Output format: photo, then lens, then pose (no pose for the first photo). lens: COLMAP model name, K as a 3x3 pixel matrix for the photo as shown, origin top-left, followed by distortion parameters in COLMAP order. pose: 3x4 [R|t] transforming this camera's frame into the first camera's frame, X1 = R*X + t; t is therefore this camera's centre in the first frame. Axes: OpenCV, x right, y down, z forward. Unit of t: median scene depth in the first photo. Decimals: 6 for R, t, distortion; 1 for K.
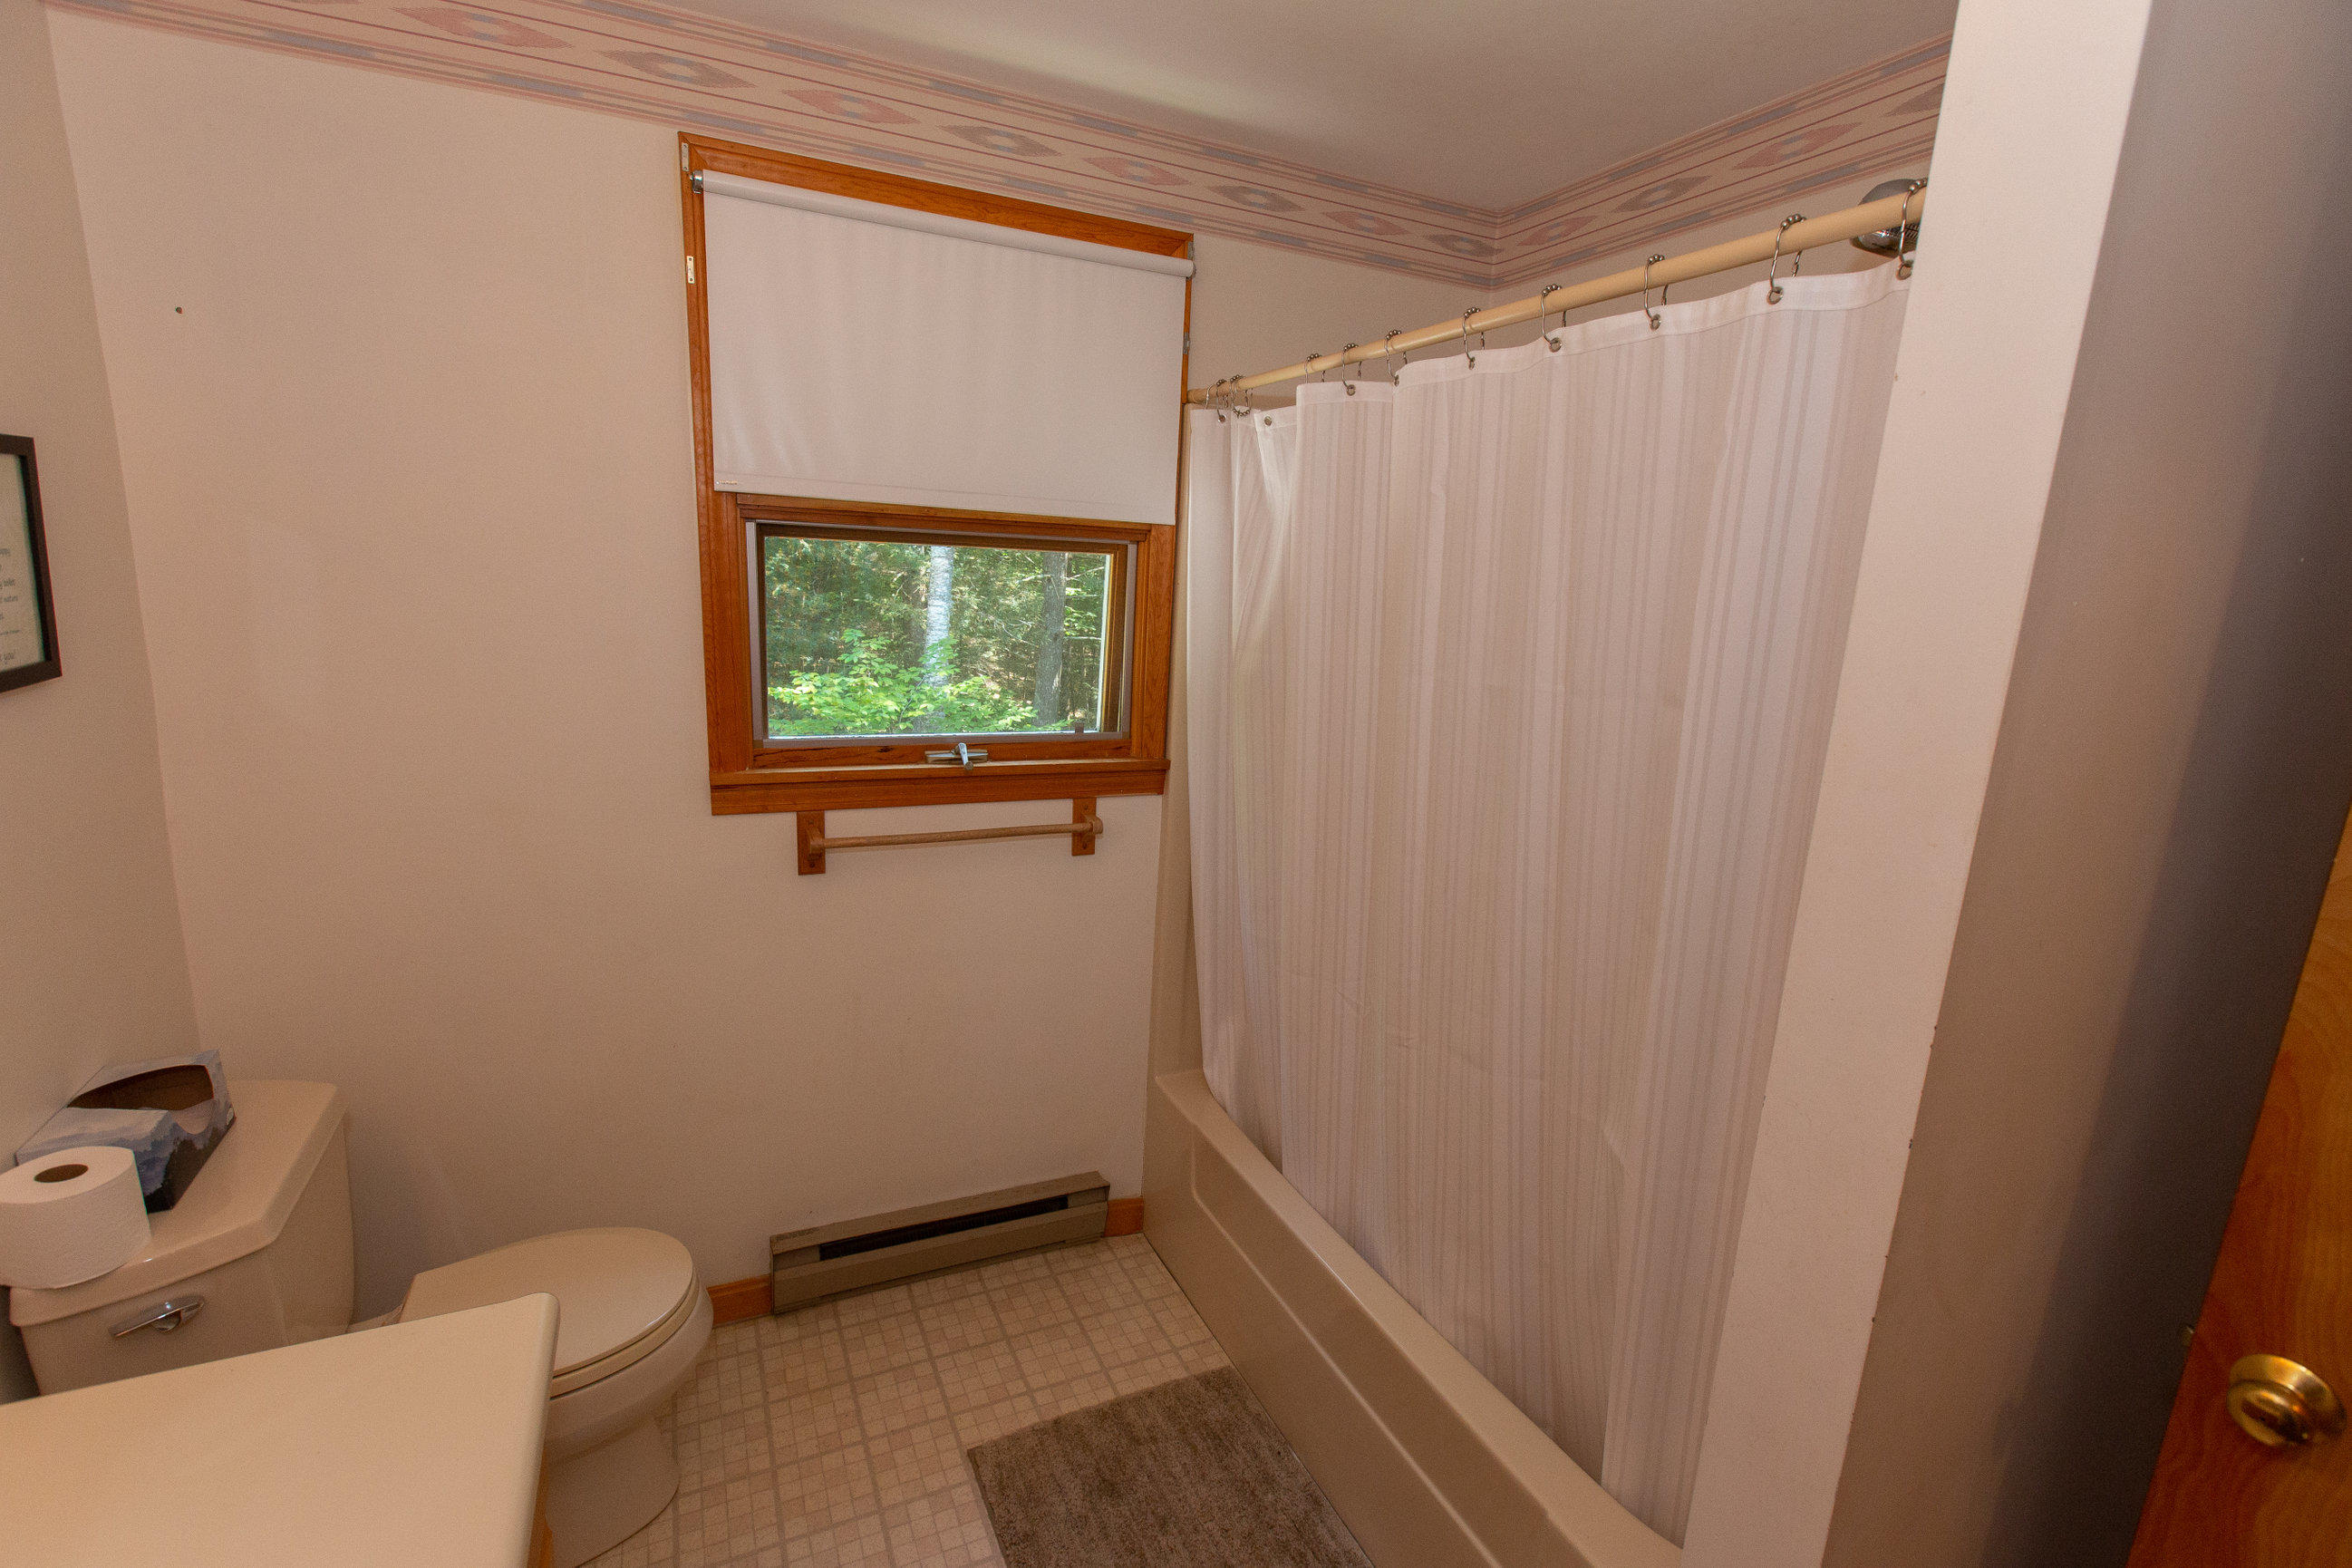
lens RADIAL K [[1066.4, 0, 1167.8], [0, 1066.4, 782.1], [0, 0, 1]] dist [0.011050, -0.000087]
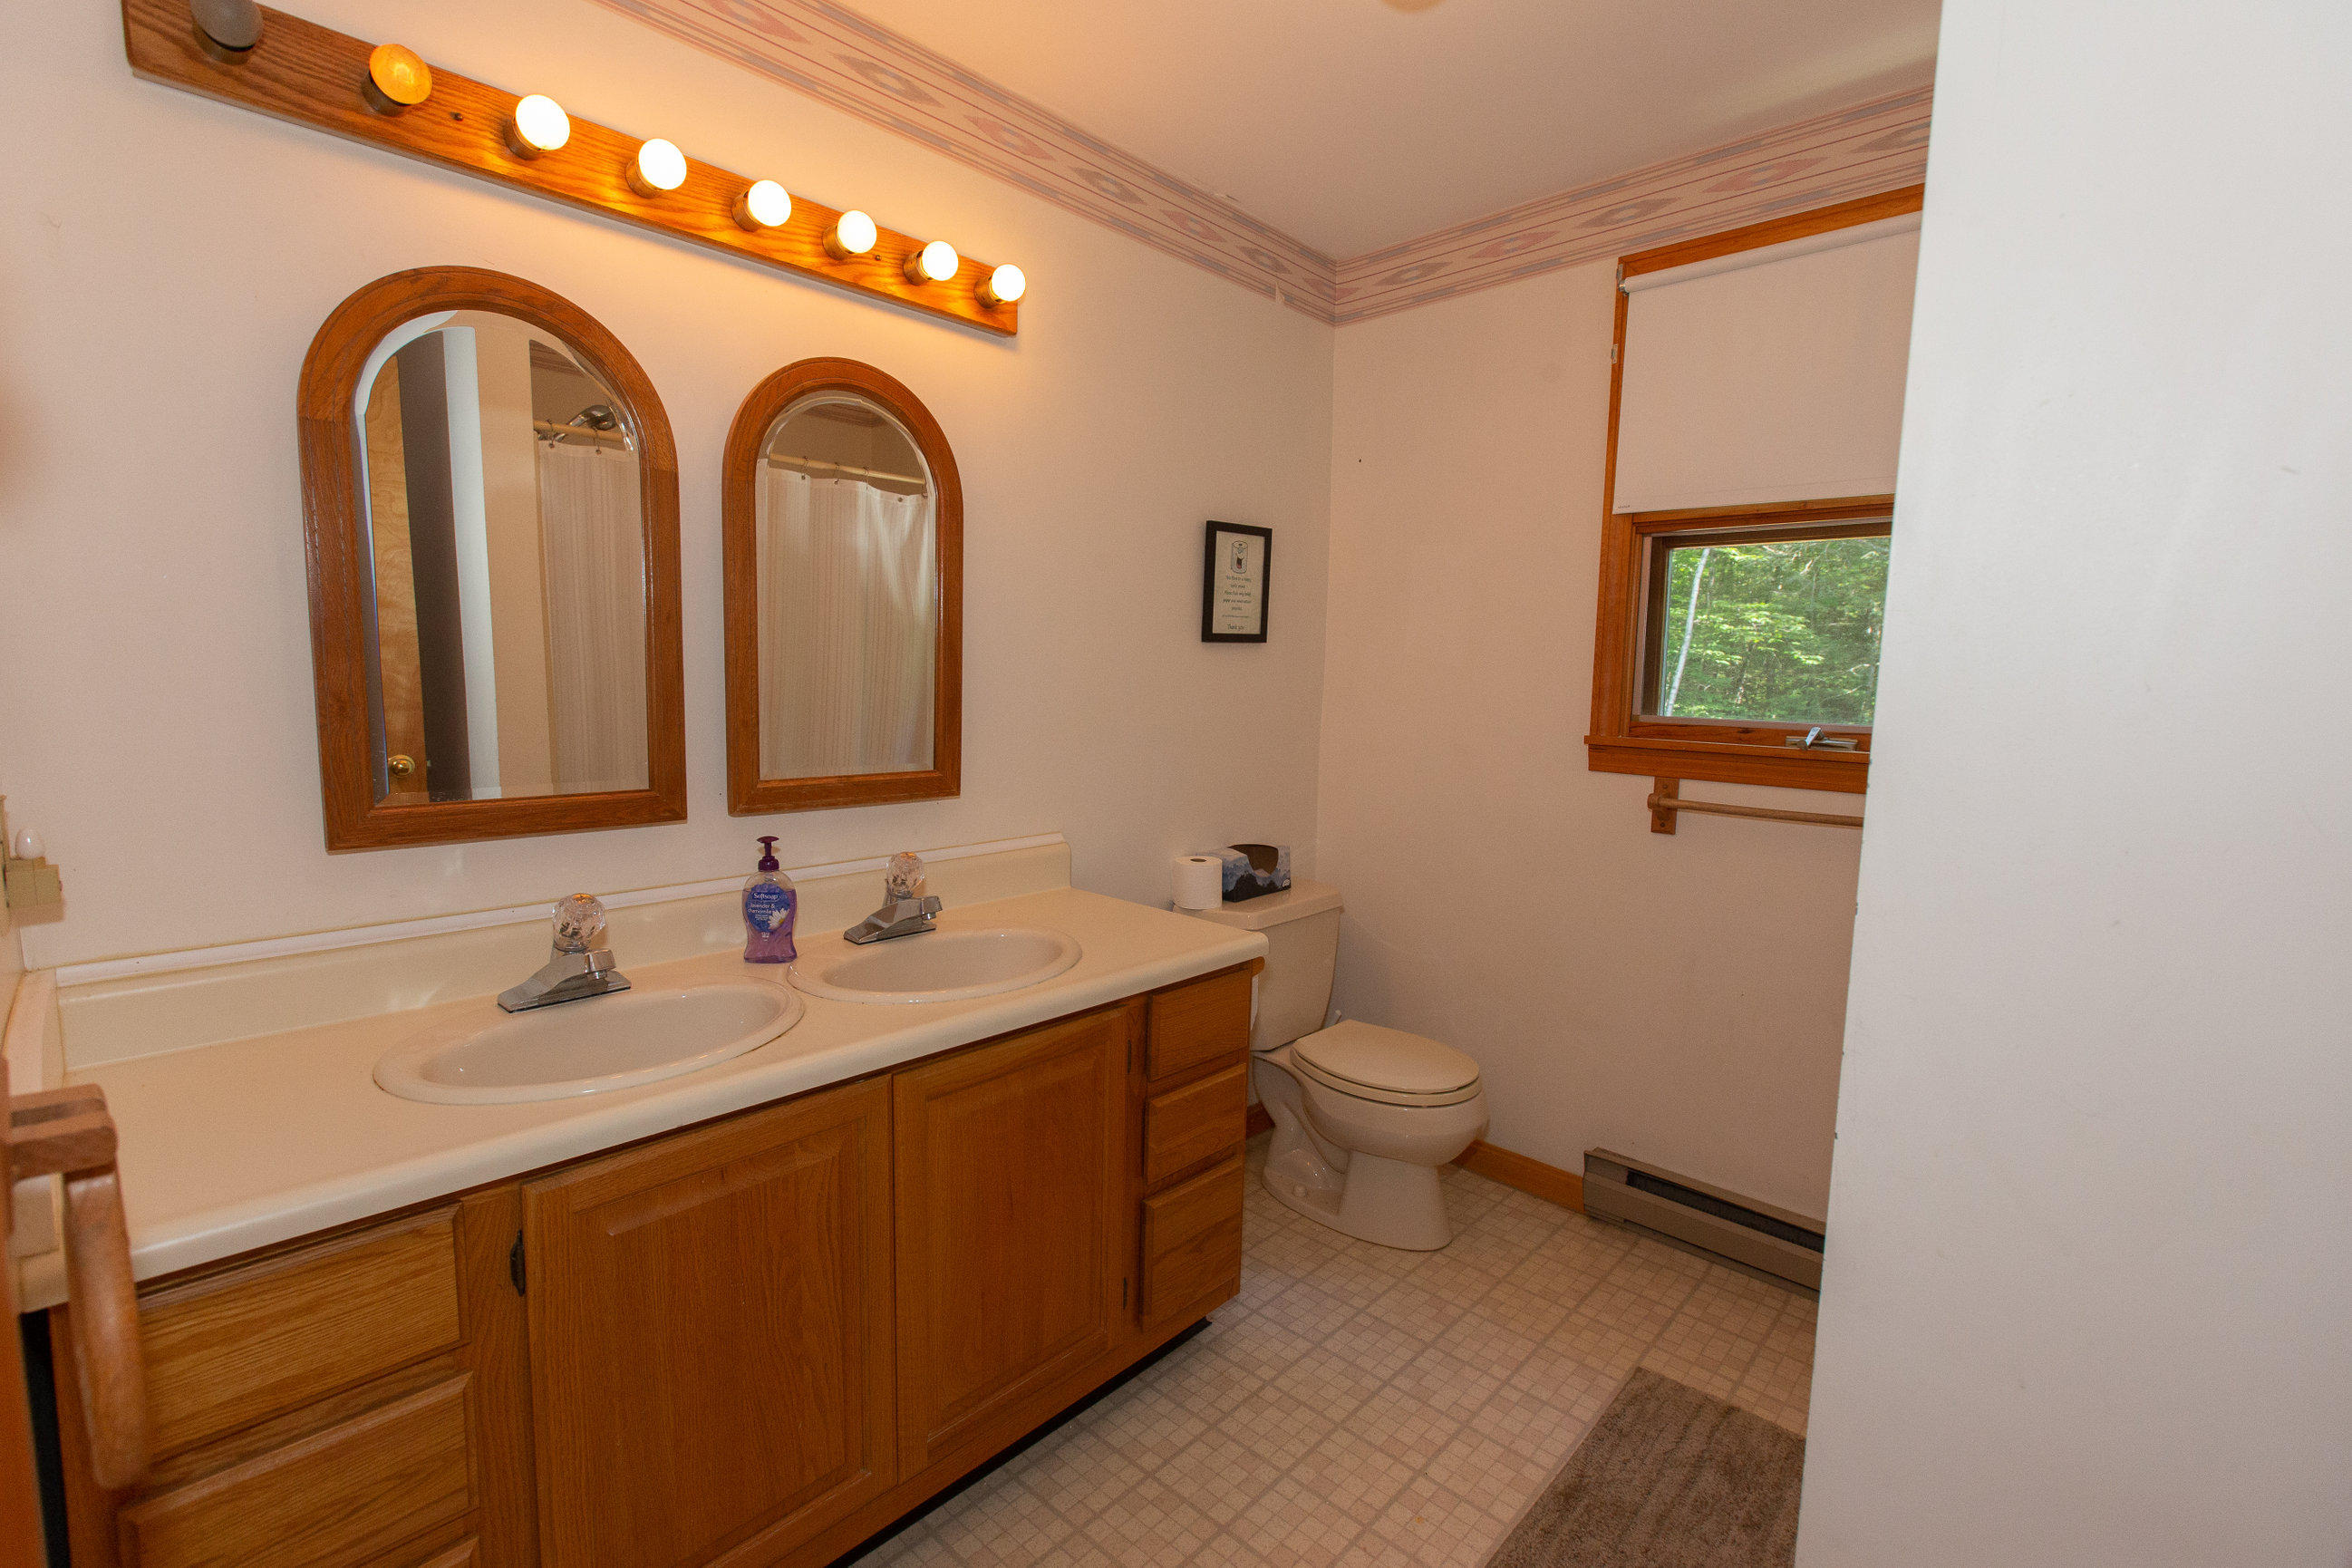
lens RADIAL K [[1066.4, 0, 1167.8], [0, 1066.4, 782.1], [0, 0, 1]] dist [0.011050, -0.000087]
pose [[0.372505, 0.059850, -0.926098, 0.584481], [-0.192236, 0.981250, -0.013909, 0.165101], [0.907902, 0.183211, 0.377026, 0.079445]]
